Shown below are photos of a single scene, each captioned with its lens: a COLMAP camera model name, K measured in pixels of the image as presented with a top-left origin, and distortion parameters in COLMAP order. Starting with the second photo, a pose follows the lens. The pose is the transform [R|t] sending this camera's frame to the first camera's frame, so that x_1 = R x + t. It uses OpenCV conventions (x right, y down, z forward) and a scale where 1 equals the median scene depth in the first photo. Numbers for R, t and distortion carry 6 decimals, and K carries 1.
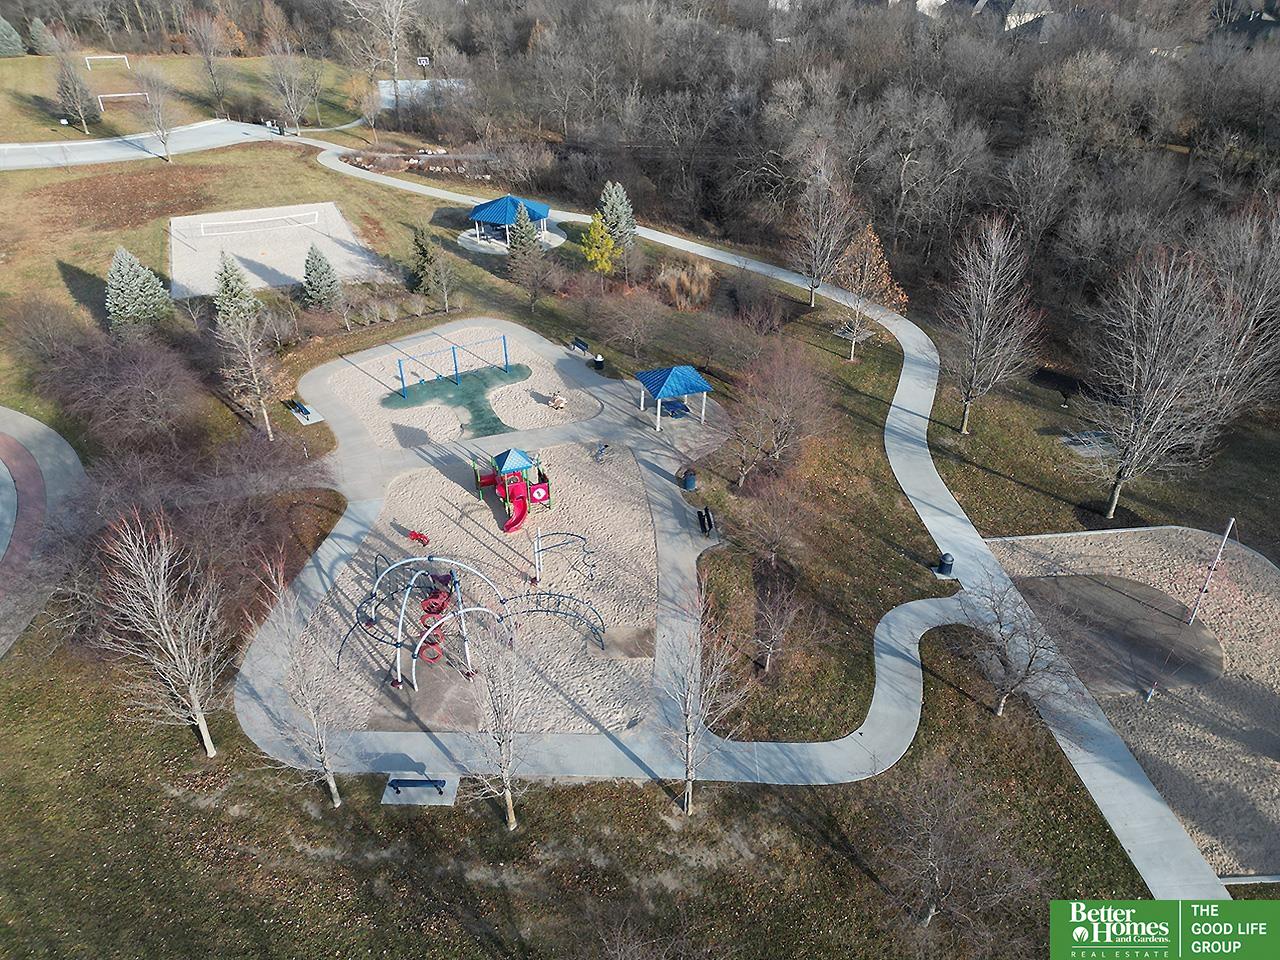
lens RADIAL K [[899.6, 0, 640.0], [0, 899.6, 480.0], [0, 0, 1]] dist [0.066050, -0.044659]
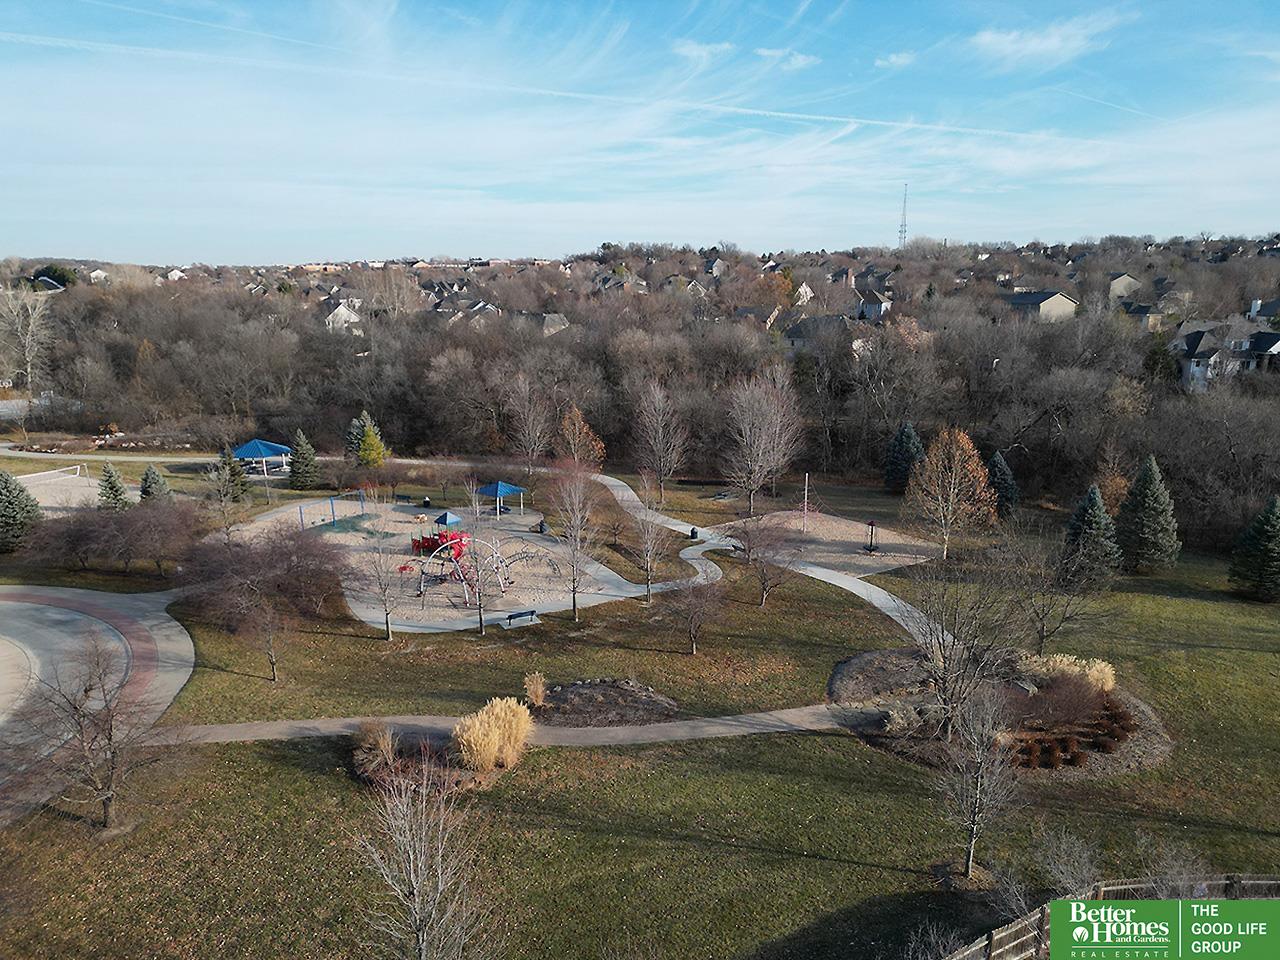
lens RADIAL K [[864.0, 0, 640.0], [0, 864.0, 480.0], [0, 0, 1]] dist [0.058840, -0.045879]
pose [[0.879665, -0.106543, 0.463506, -0.598045], [0.246345, 0.935730, -0.252436, 0.424196], [-0.406821, 0.336241, 0.849375, -0.535806]]
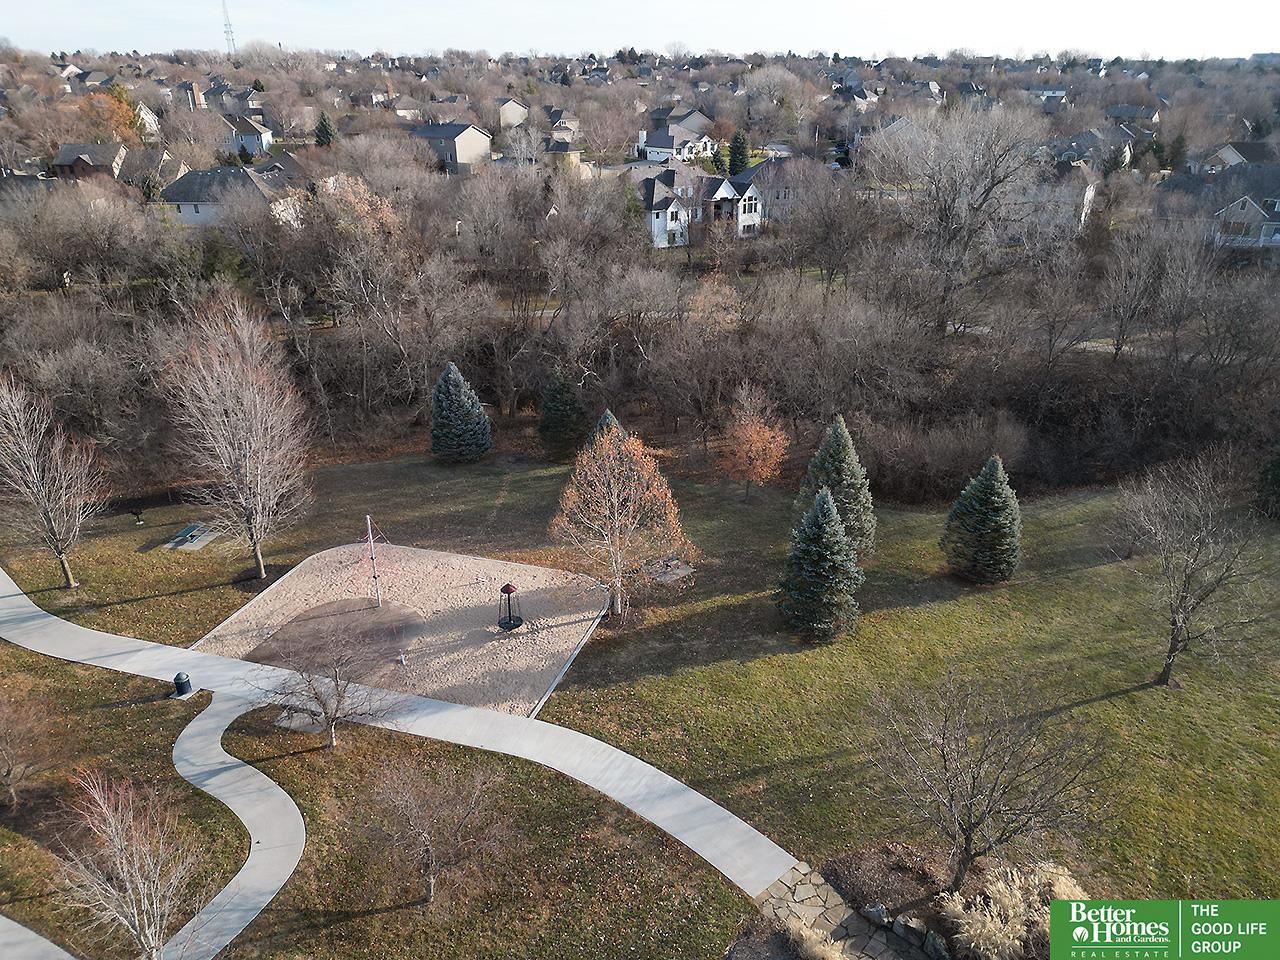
lens RADIAL K [[864.0, 0, 640.0], [0, 864.0, 480.0], [0, 0, 1]] dist [0.058840, -0.045879]
pose [[0.390340, -0.374969, 0.840853, -0.201527], [0.480355, 0.862087, 0.161448, -0.015710], [-0.785426, 0.340888, 0.516625, 0.022630]]
